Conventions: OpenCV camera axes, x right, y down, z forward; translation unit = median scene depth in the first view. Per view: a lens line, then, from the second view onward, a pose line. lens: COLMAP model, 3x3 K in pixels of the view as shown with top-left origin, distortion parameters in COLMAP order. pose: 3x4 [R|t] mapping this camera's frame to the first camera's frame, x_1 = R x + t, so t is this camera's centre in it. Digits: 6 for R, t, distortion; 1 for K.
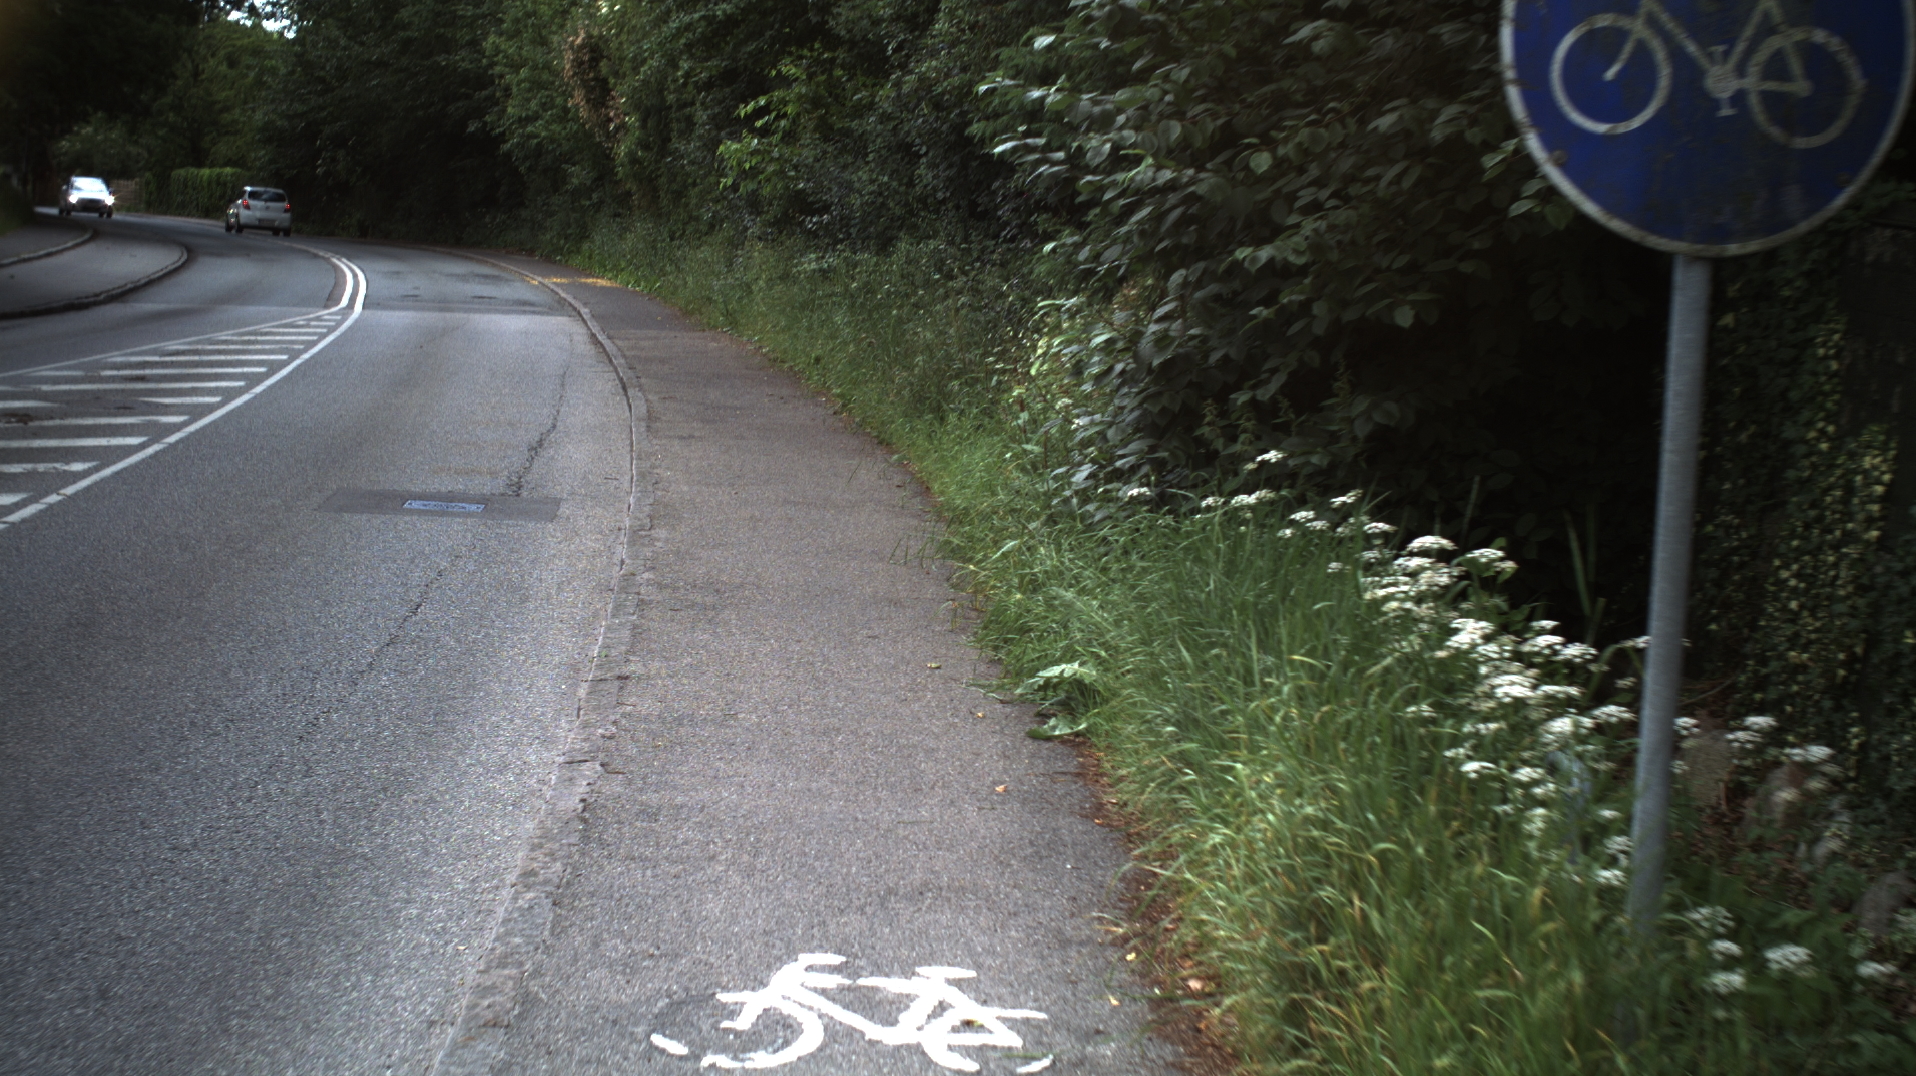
lens RADIAL K [[3564.9, 0, 964.5], [0, 3564.9, 555.7], [0, 0, 1]] dist [-0.248187, 0.000000]
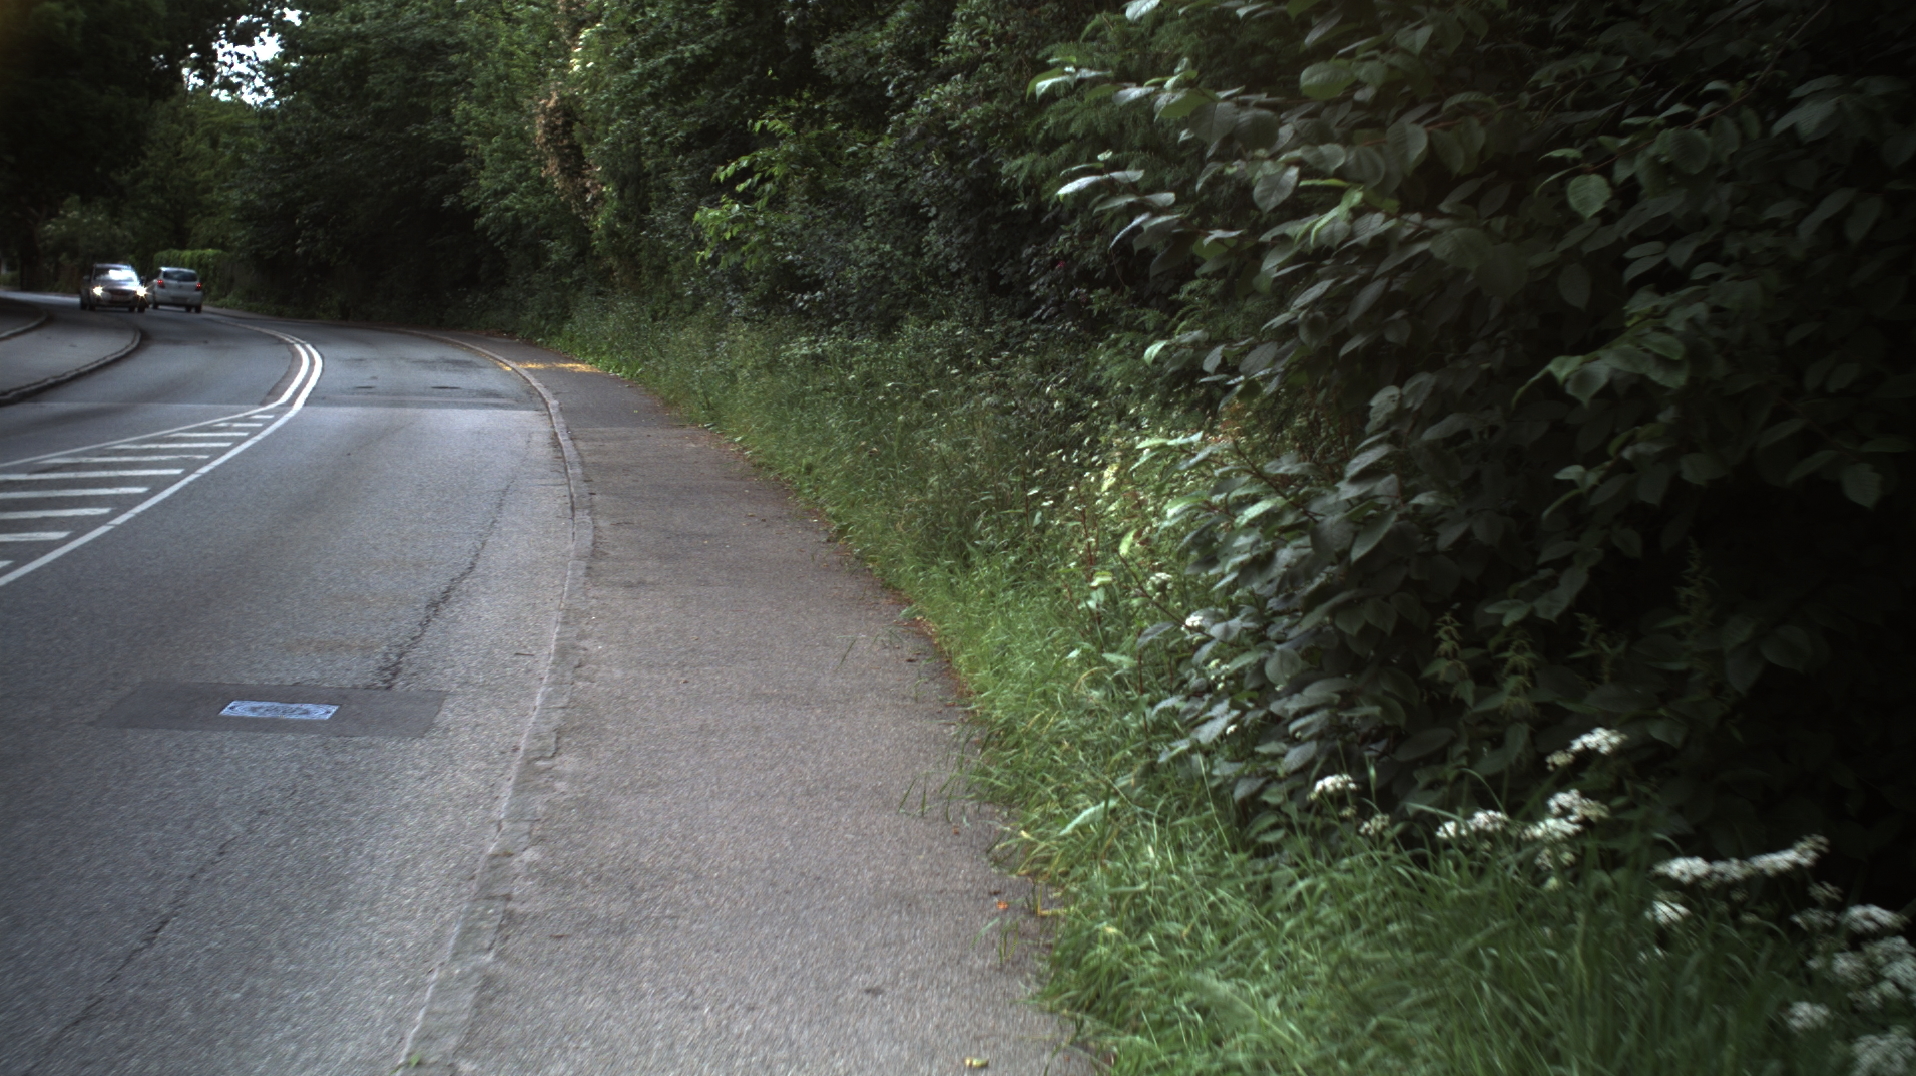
lens RADIAL K [[3564.9, 0, 956.4], [0, 3564.9, 537.1], [0, 0, 1]] dist [-0.248187, 0.000000]
pose [[0.999838, -0.017283, -0.005087, -0.002942], [0.017151, 0.999541, -0.024955, -0.016626], [0.005516, 0.024864, 0.999676, 0.163009]]
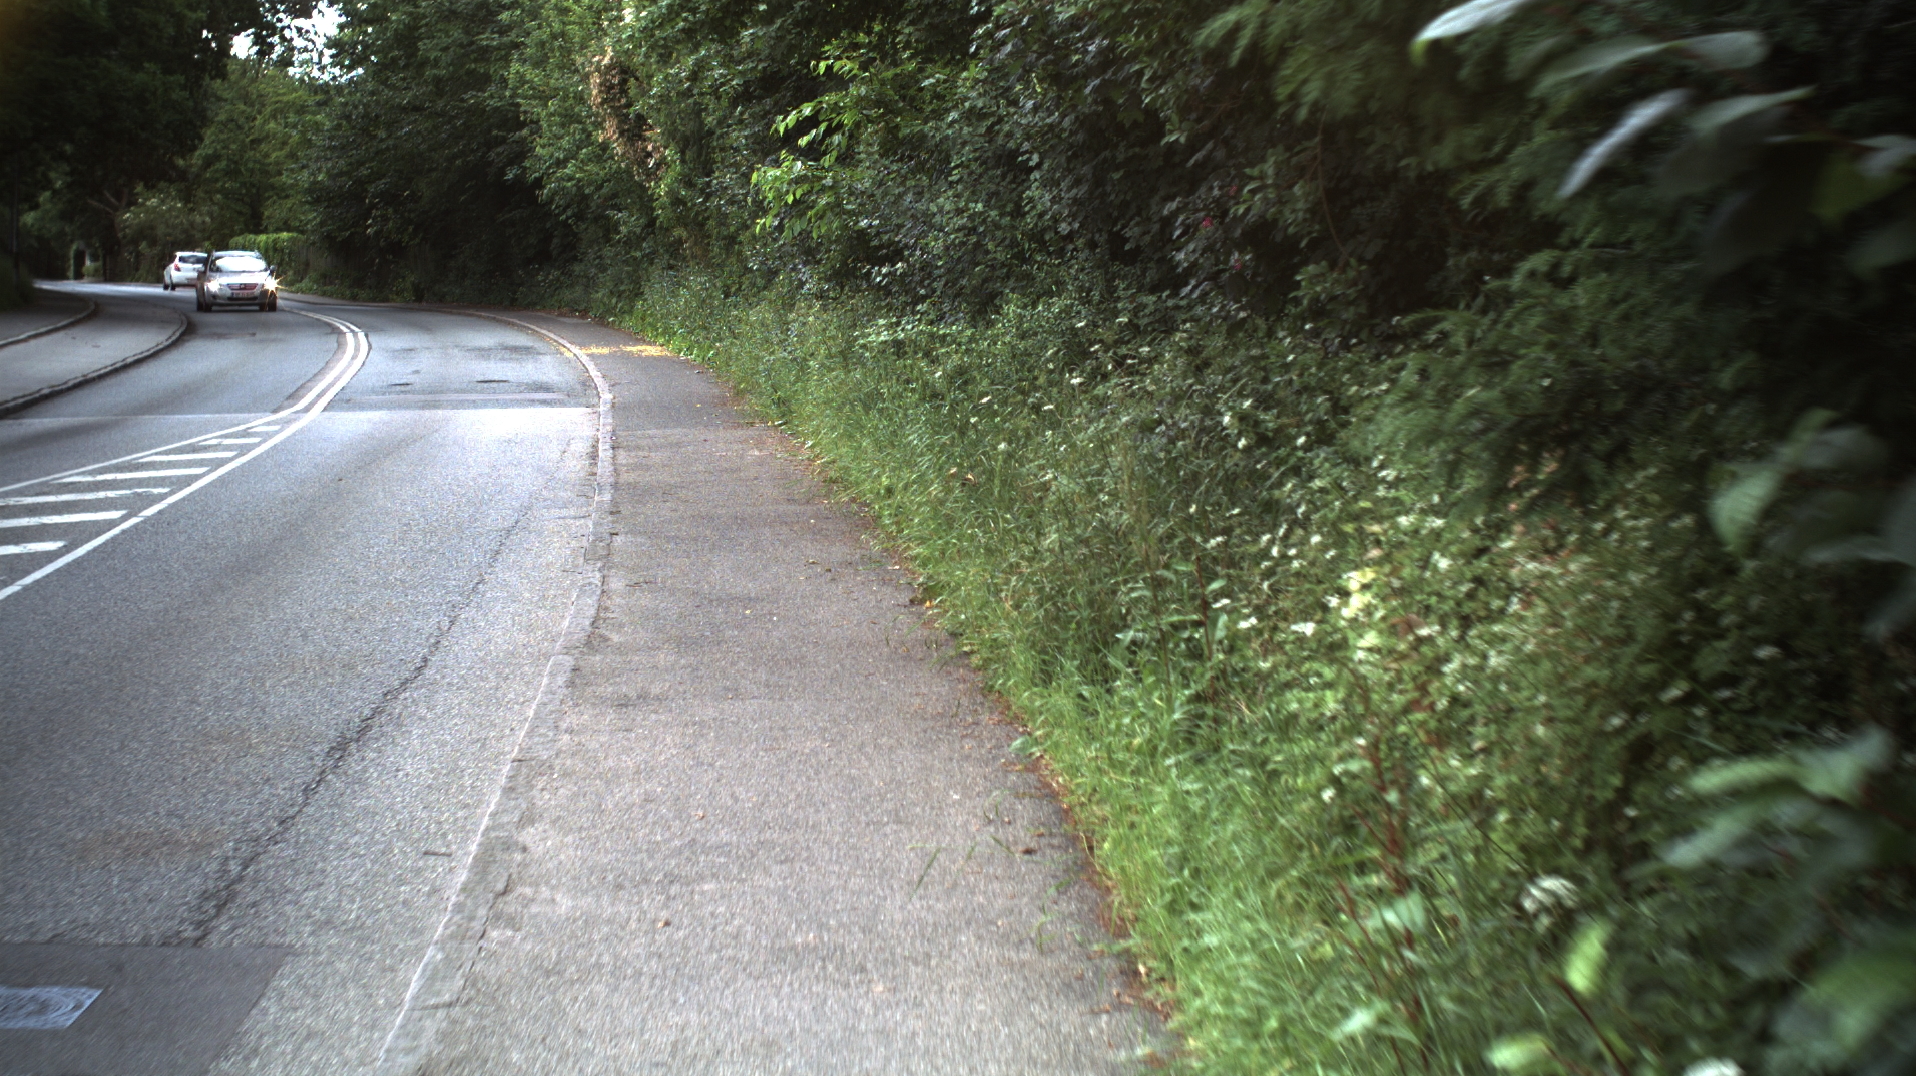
lens RADIAL K [[3564.9, 0, 959.3], [0, 3564.9, 530.8], [0, 0, 1]] dist [-0.248187, 0.000000]
pose [[0.998022, -0.051749, -0.035682, -0.005304], [0.051220, 0.998566, -0.015595, -0.034644], [0.036438, 0.013736, 0.999241, 0.329005]]
